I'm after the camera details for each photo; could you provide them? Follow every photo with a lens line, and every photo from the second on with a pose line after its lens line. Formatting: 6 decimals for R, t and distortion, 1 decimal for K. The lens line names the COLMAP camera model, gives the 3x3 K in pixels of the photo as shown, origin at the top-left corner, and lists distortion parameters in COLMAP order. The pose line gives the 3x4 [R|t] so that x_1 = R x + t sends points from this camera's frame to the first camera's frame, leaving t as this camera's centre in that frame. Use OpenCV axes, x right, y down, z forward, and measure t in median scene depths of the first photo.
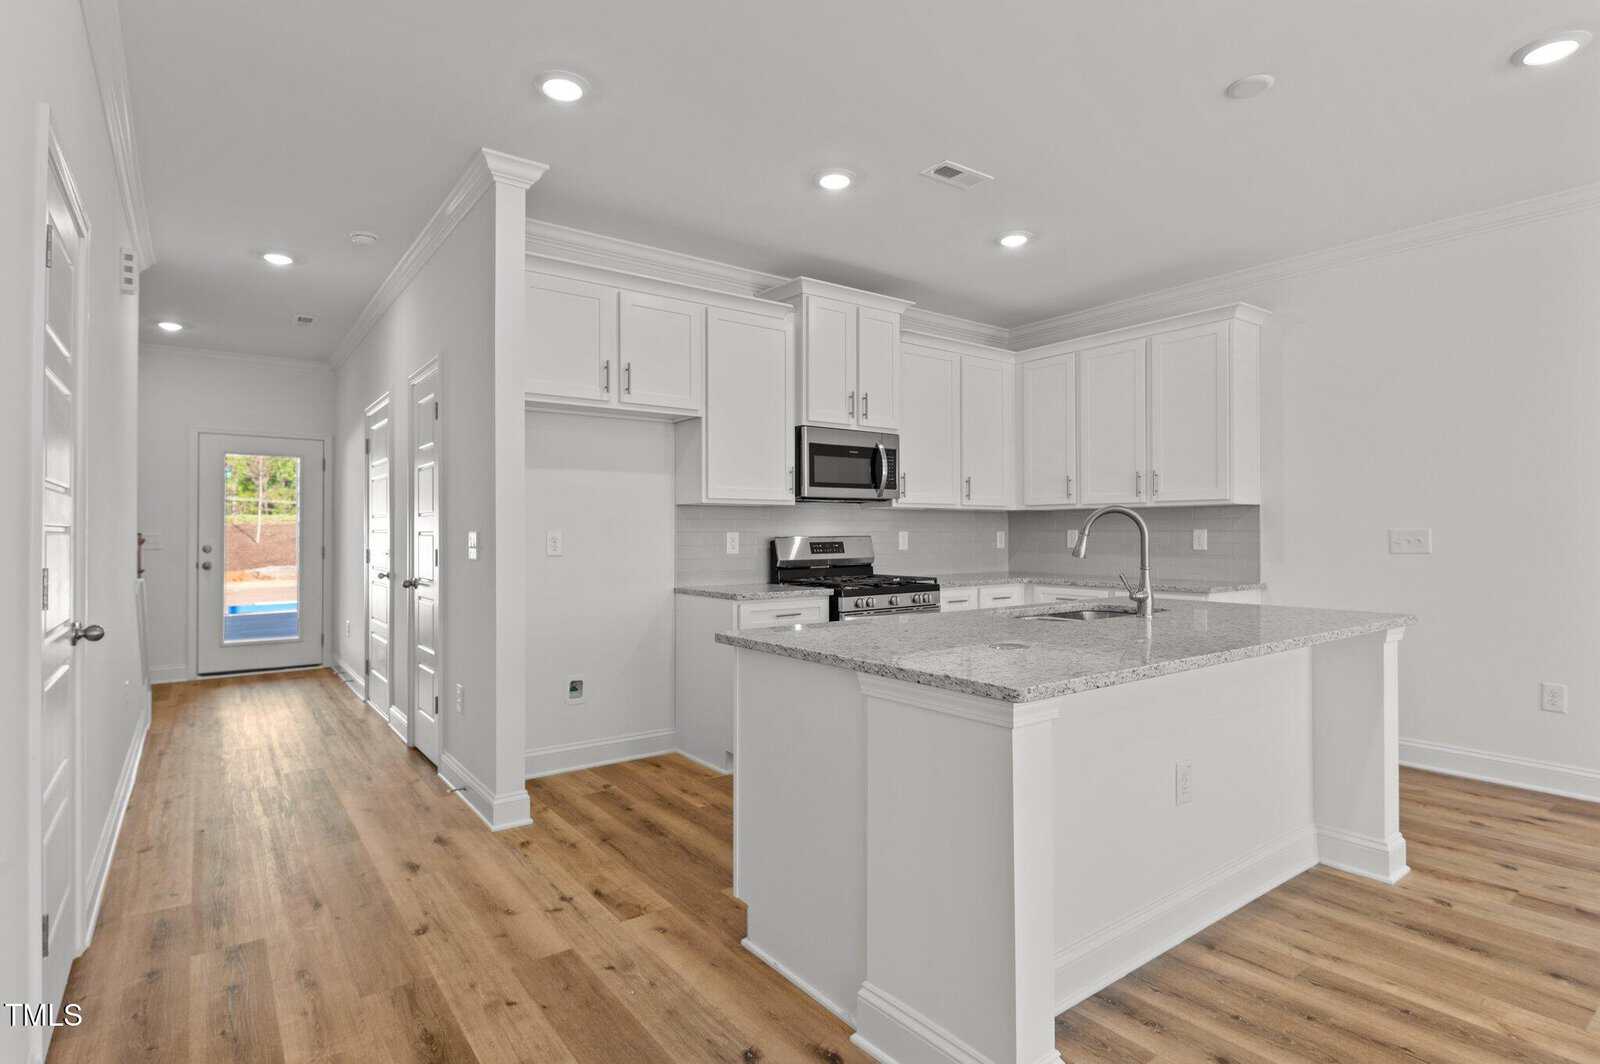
lens RADIAL K [[808.6, 0, 800.0], [0, 808.6, 532.0], [0, 0, 1]] dist [-0.004117, -0.000339]
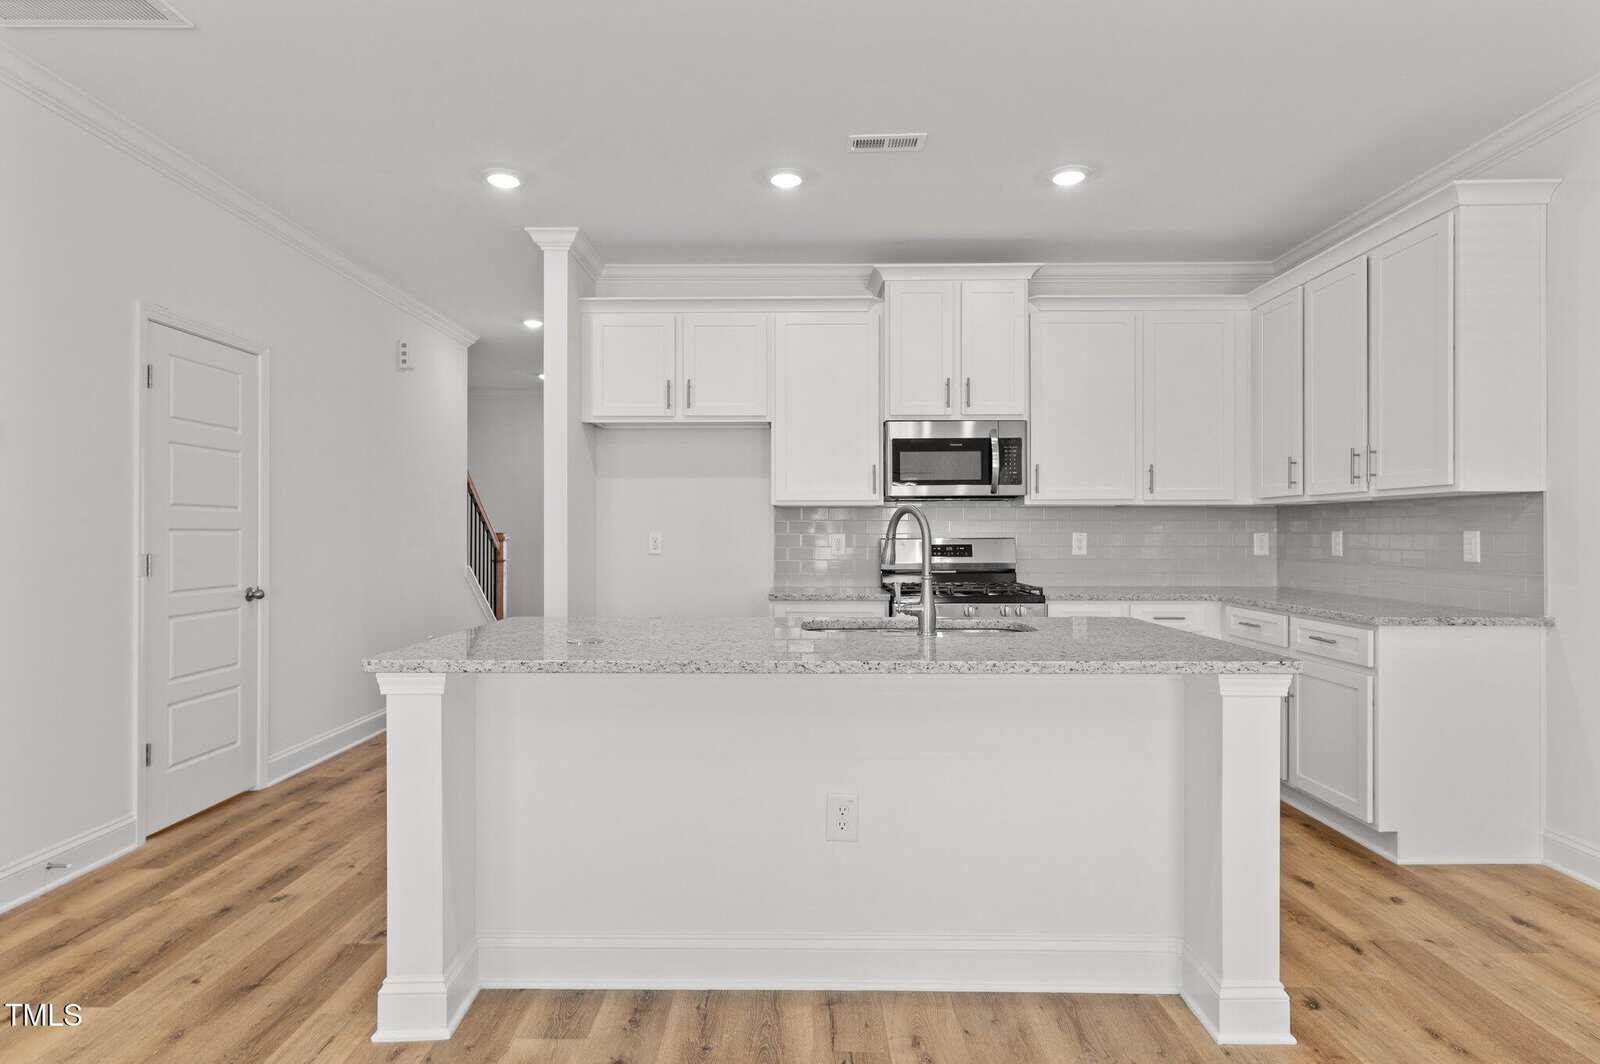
lens RADIAL K [[904.9, 0, 800.0], [0, 904.9, 532.0], [0, 0, 1]] dist [0.000717, -0.000103]
pose [[0.794427, 0.001306, -0.607358, 0.538679], [-0.000627, 0.999999, 0.001329, -0.002908], [0.607359, -0.000675, 0.794427, 0.093571]]
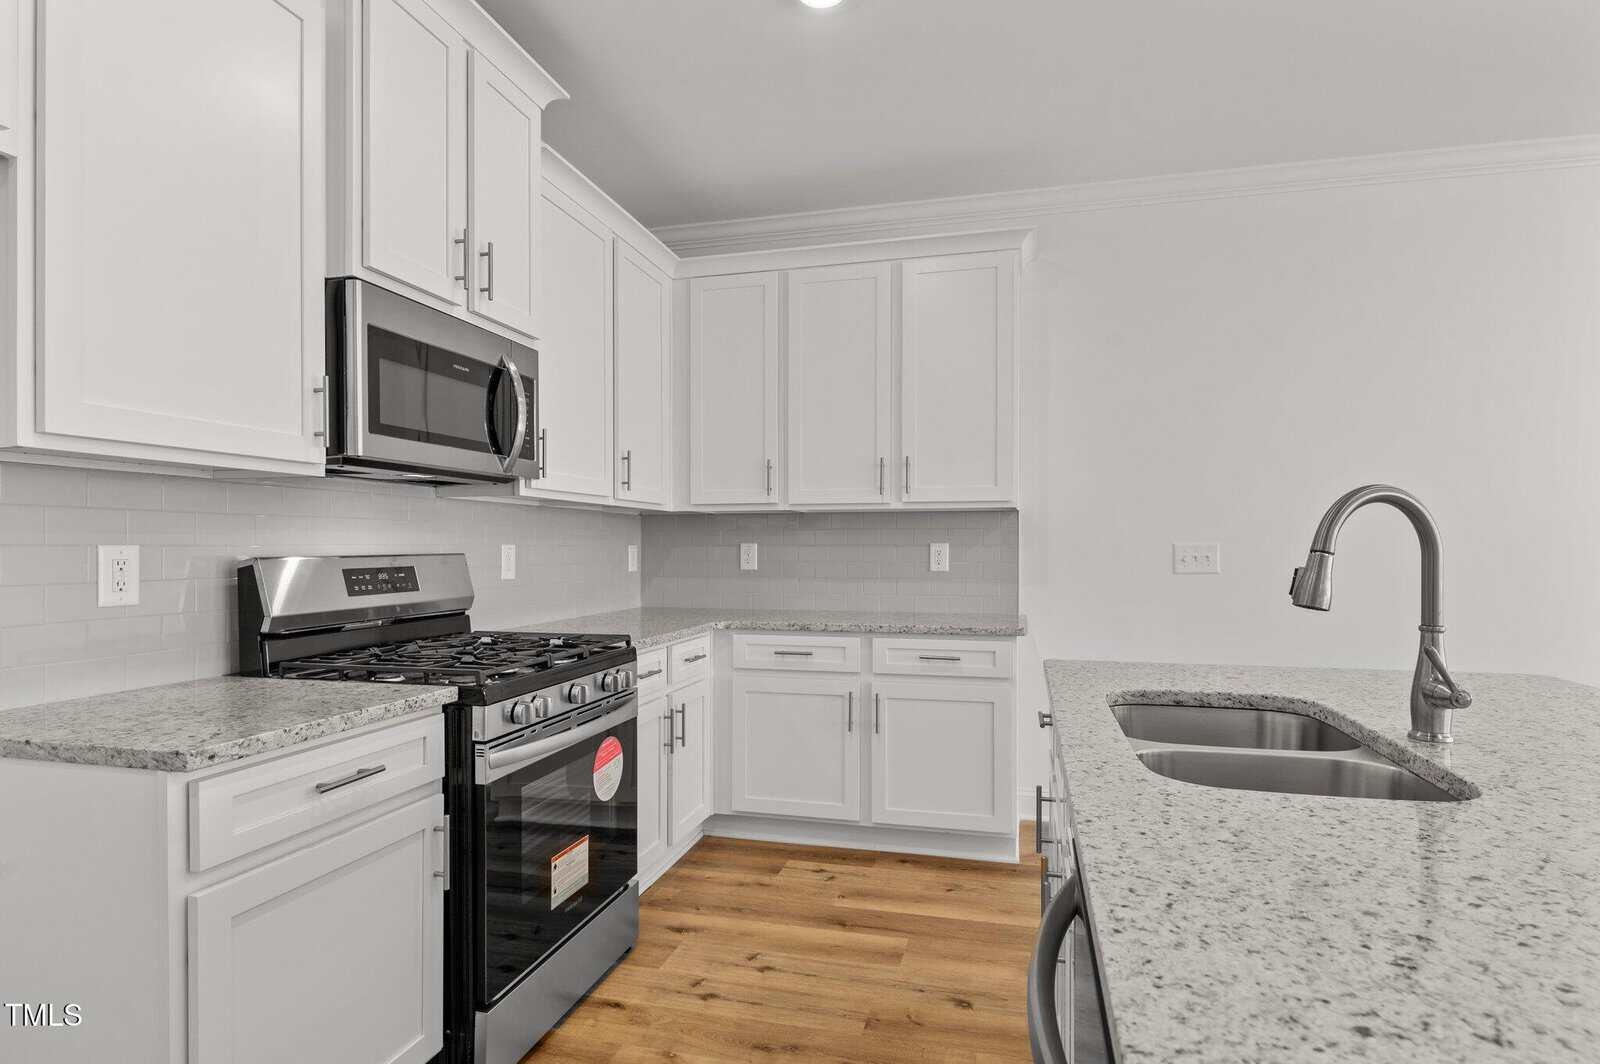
lens RADIAL K [[846.6, 0, 805.6], [0, 846.6, 549.6], [0, 0, 1]] dist [-0.000124, 0.000680]
pose [[0.781226, -0.000344, 0.624248, -0.078382], [-0.001822, 0.999994, 0.002831, 0.000652], [-0.624245, -0.003349, 0.781221, 0.509031]]
